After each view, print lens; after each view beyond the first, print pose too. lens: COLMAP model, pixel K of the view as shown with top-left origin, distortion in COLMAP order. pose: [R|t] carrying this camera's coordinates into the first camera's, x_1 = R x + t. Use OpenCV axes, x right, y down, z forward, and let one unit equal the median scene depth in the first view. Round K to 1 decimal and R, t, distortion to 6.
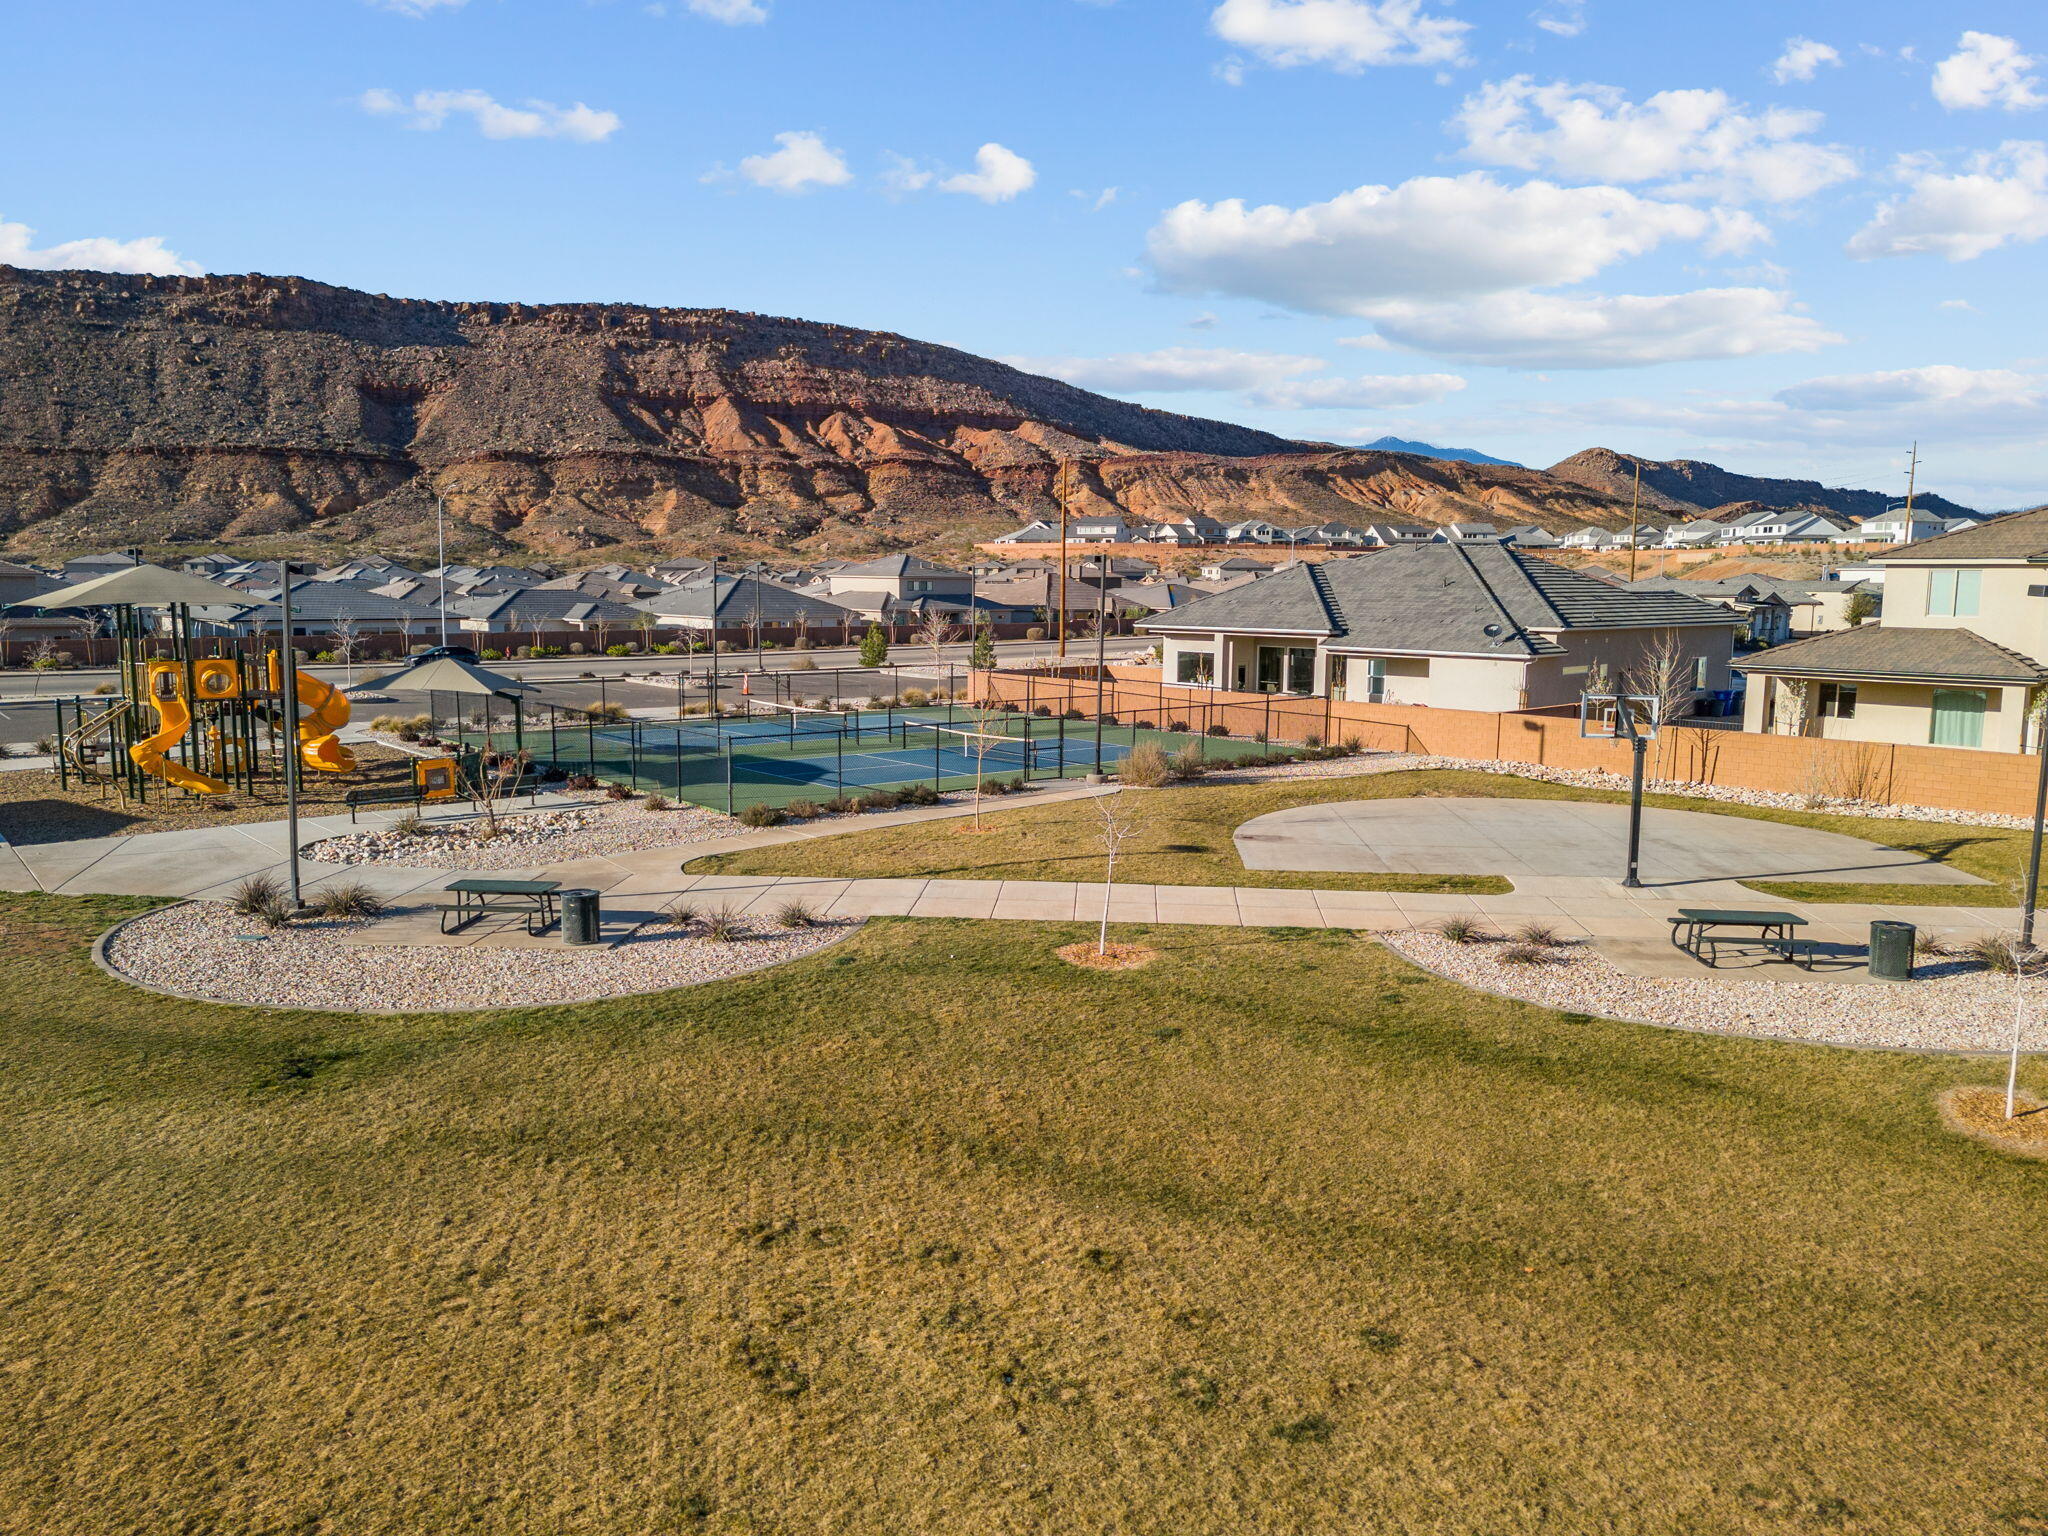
lens RADIAL K [[1492.9, 0, 1017.3], [0, 1492.9, 773.3], [0, 0, 1]] dist [0.054208, -0.042659]
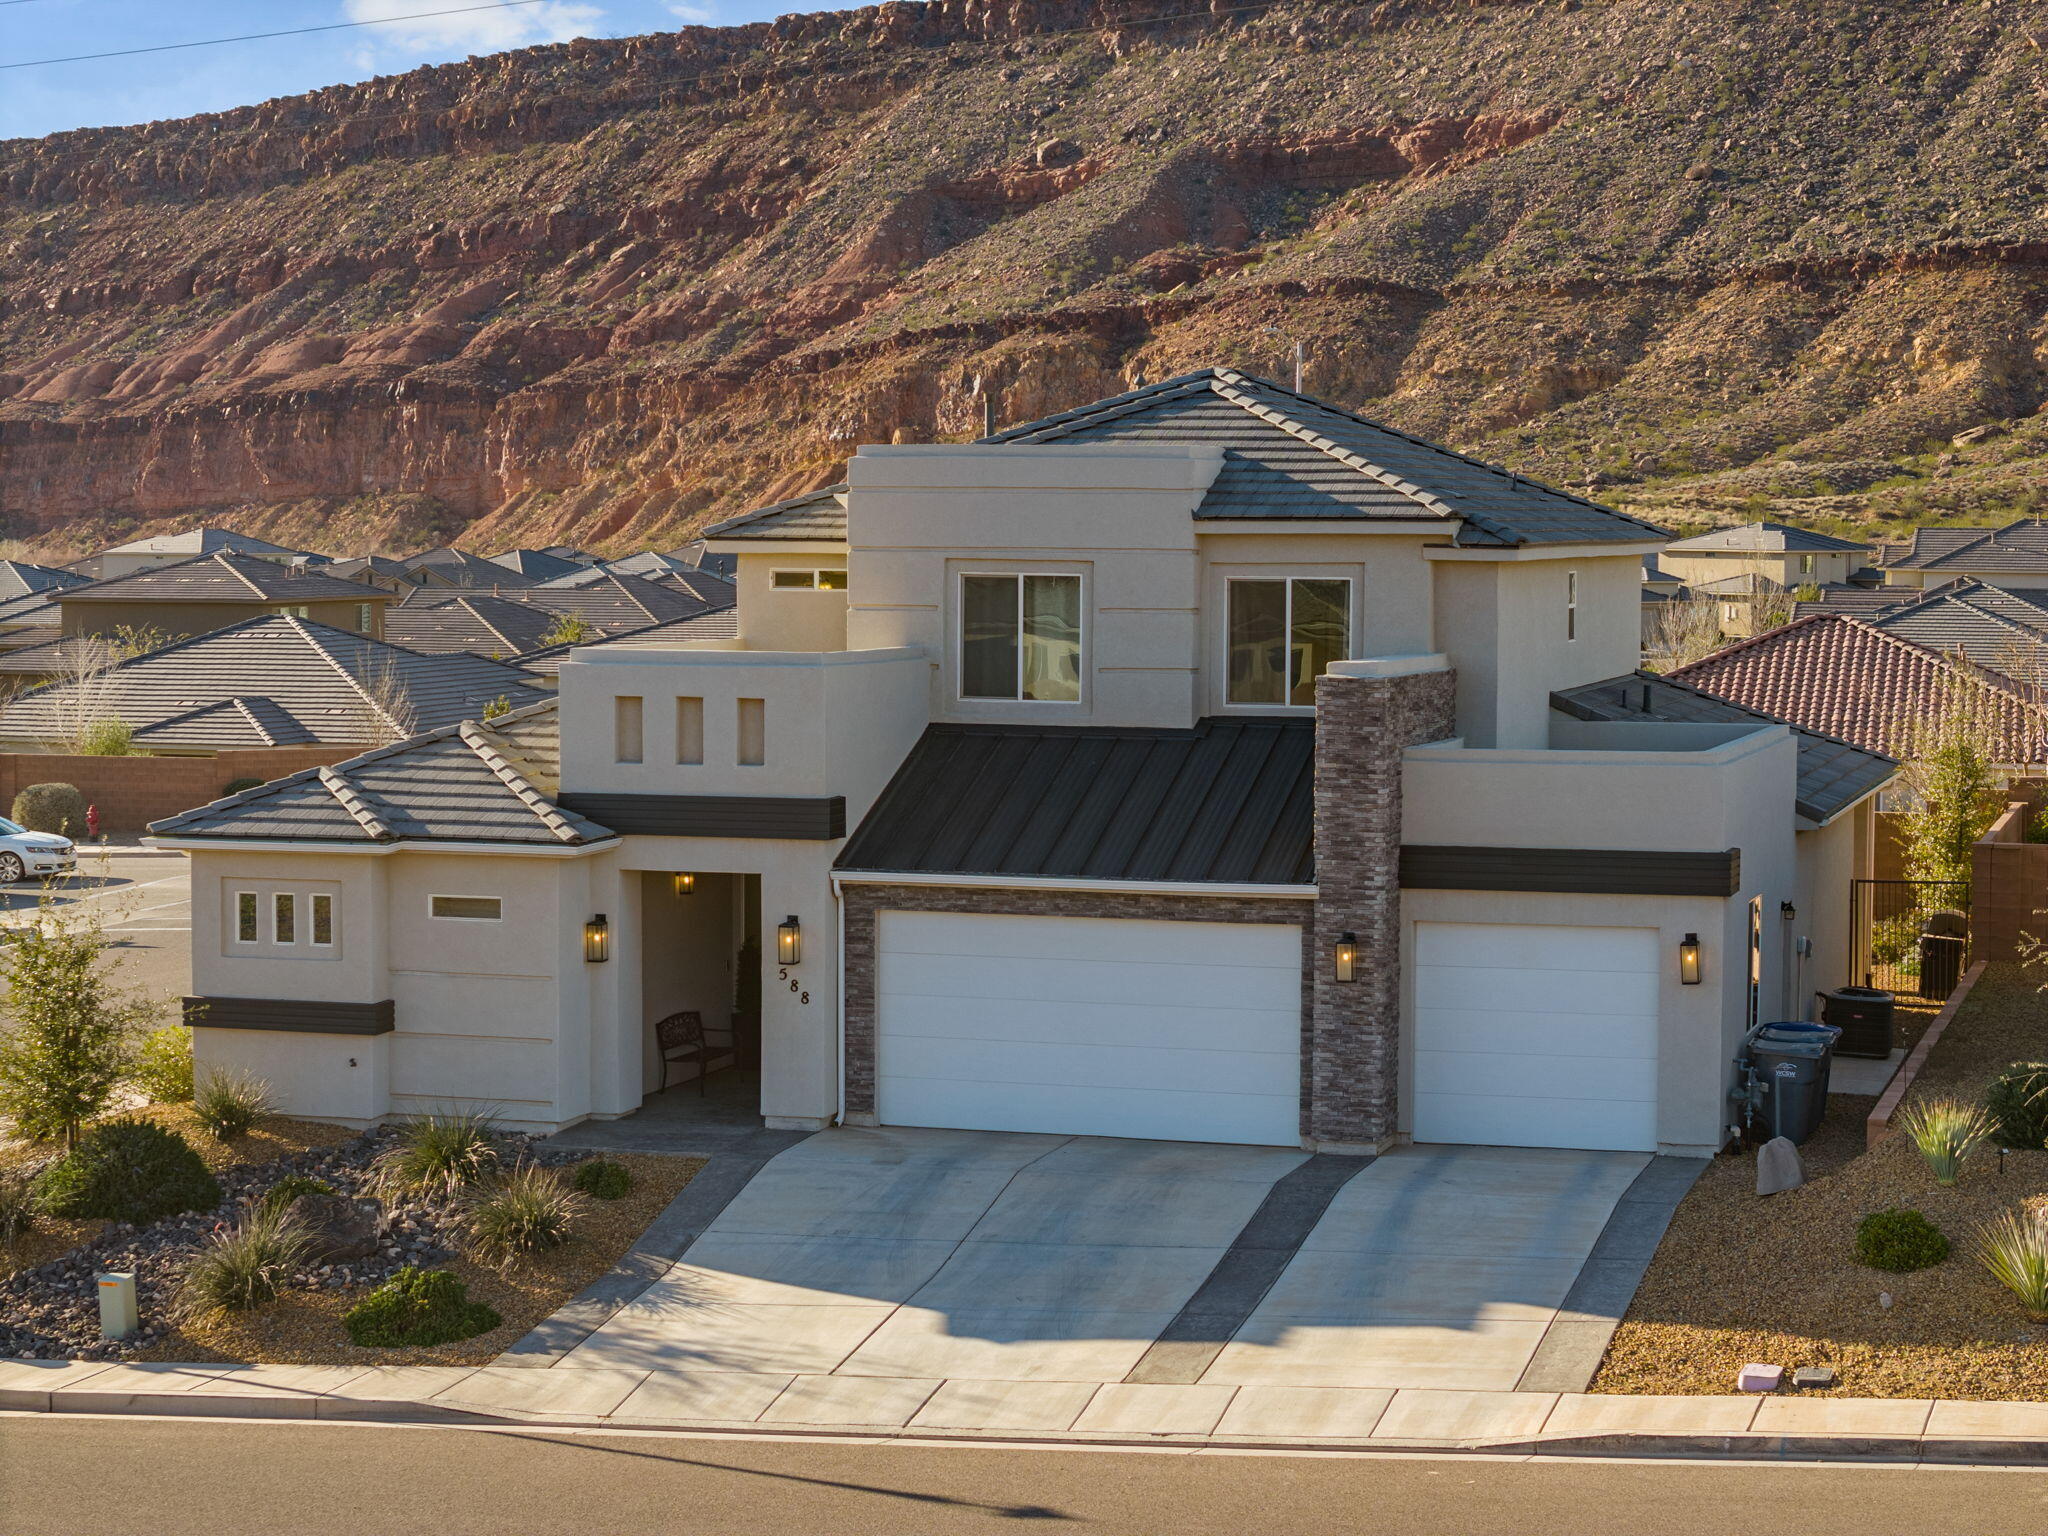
lens RADIAL K [[4085.7, 0, 1032.0], [0, 4085.7, 779.1], [0, 0, 1]] dist [-0.104163, 0.000000]
pose [[0.503572, 0.047723, -0.862634, 0.239644], [-0.113779, 0.993440, -0.011461, -0.032805], [0.856428, 0.103921, 0.505698, 0.231044]]
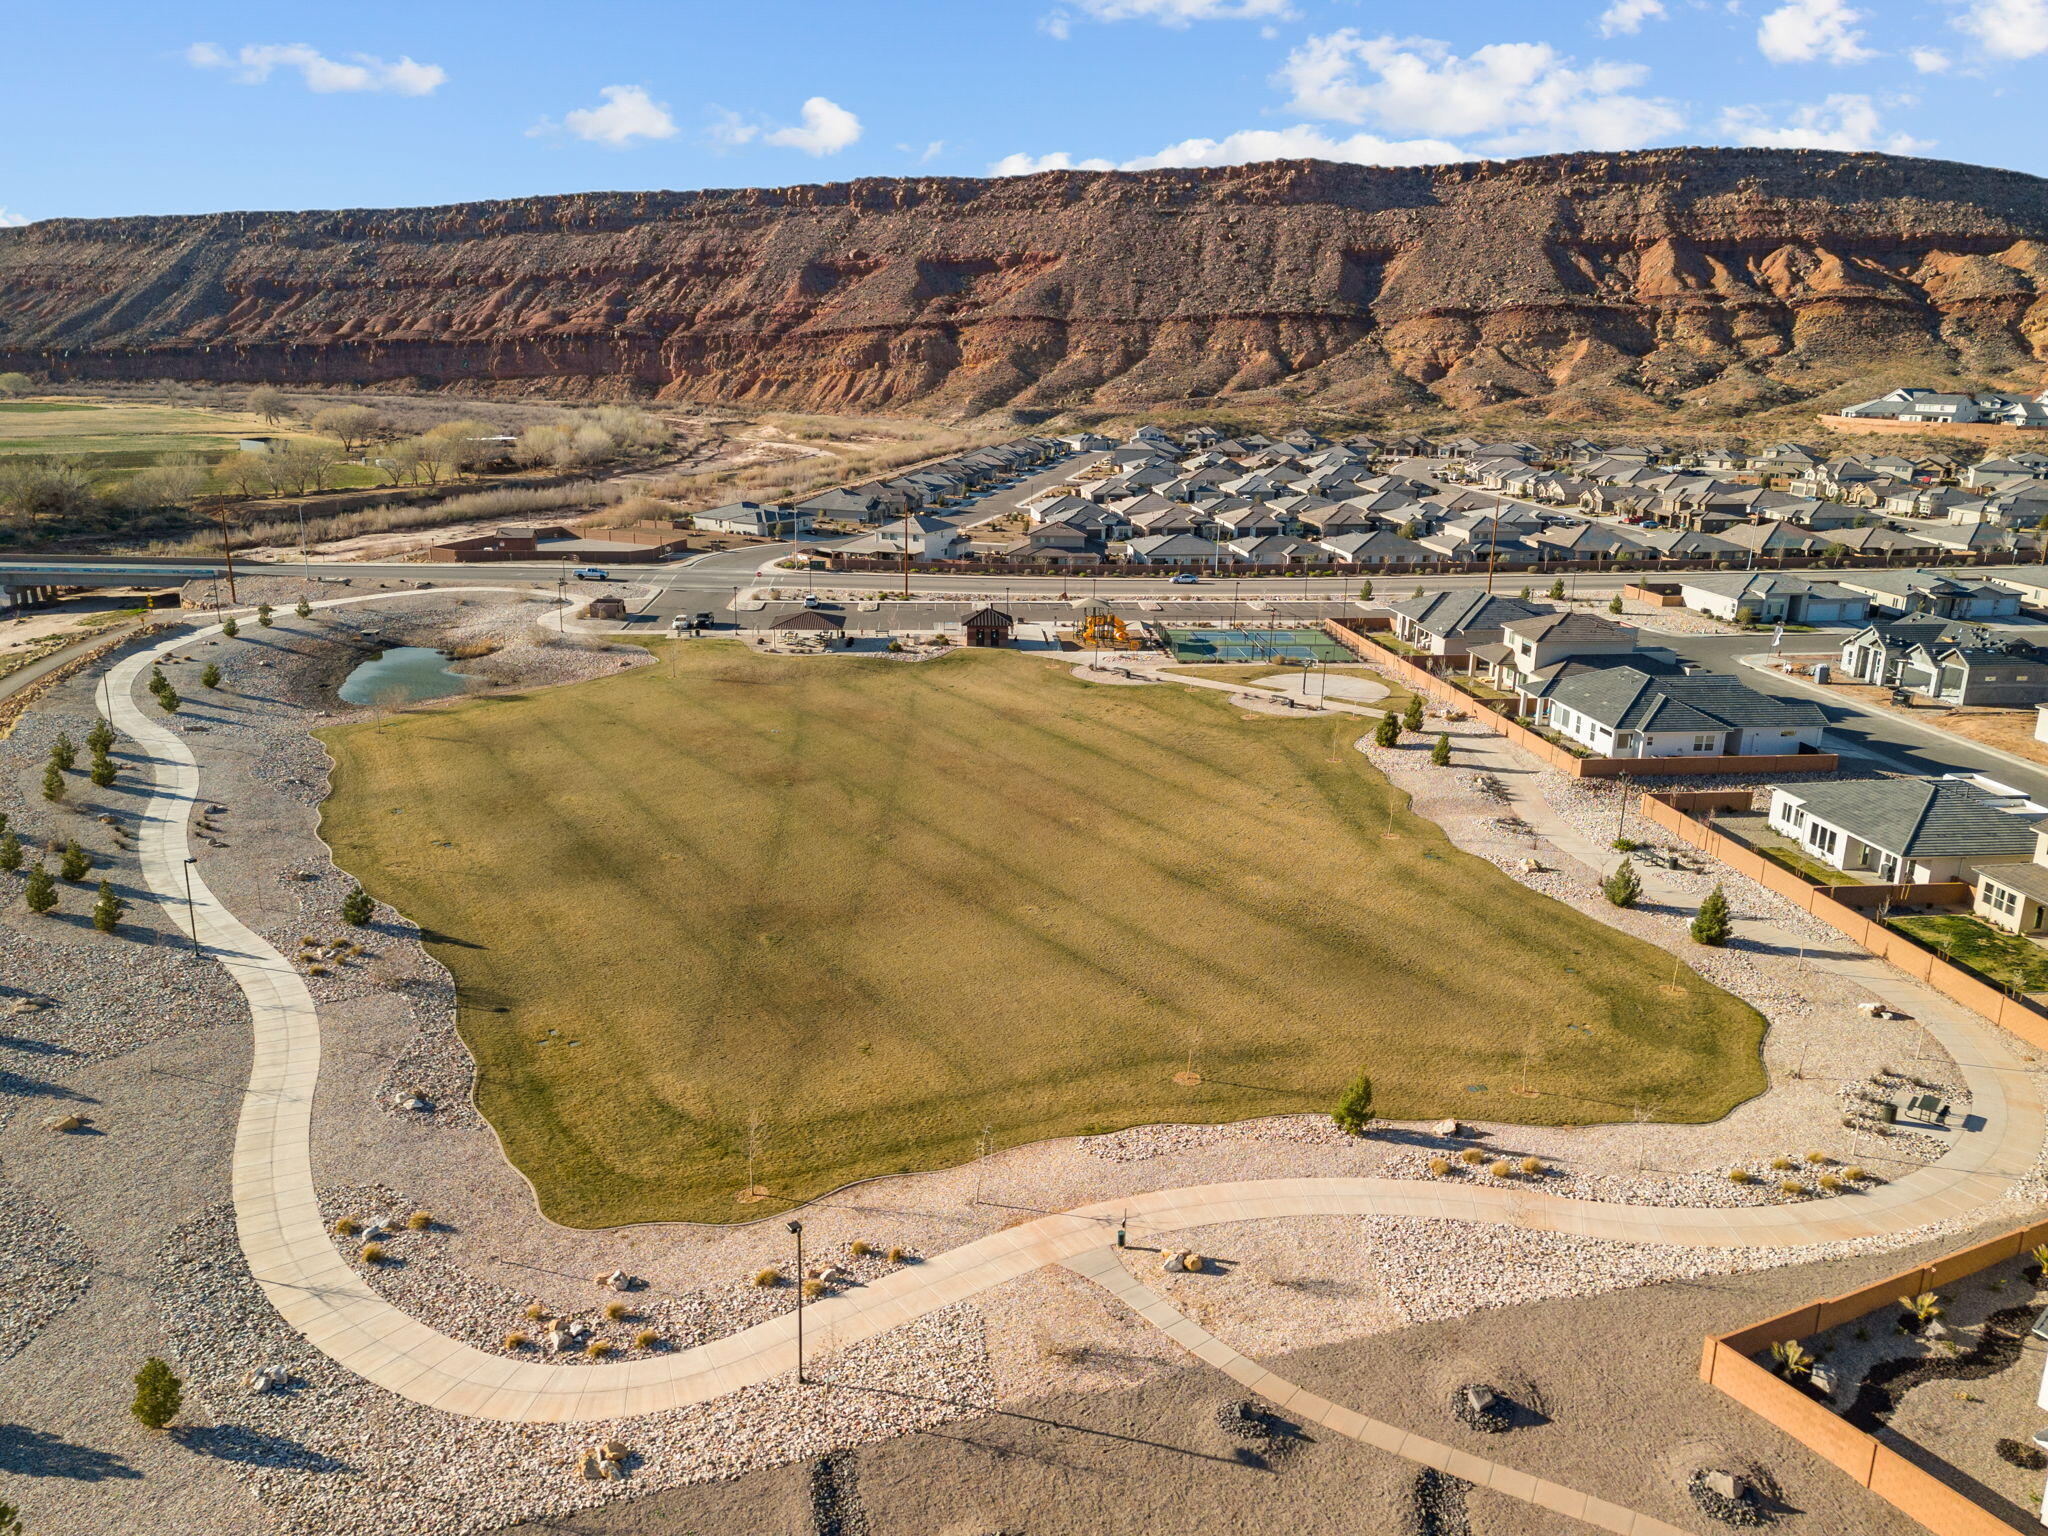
lens RADIAL K [[1502.2, 0, 1030.8], [0, 1502.2, 755.2], [0, 0, 1]] dist [0.063492, -0.051014]
pose [[0.809189, 0.156790, -0.566242, 0.116078], [-0.083957, 0.984703, 0.152680, -0.019445], [0.581519, -0.076007, 0.809974, -0.170991]]
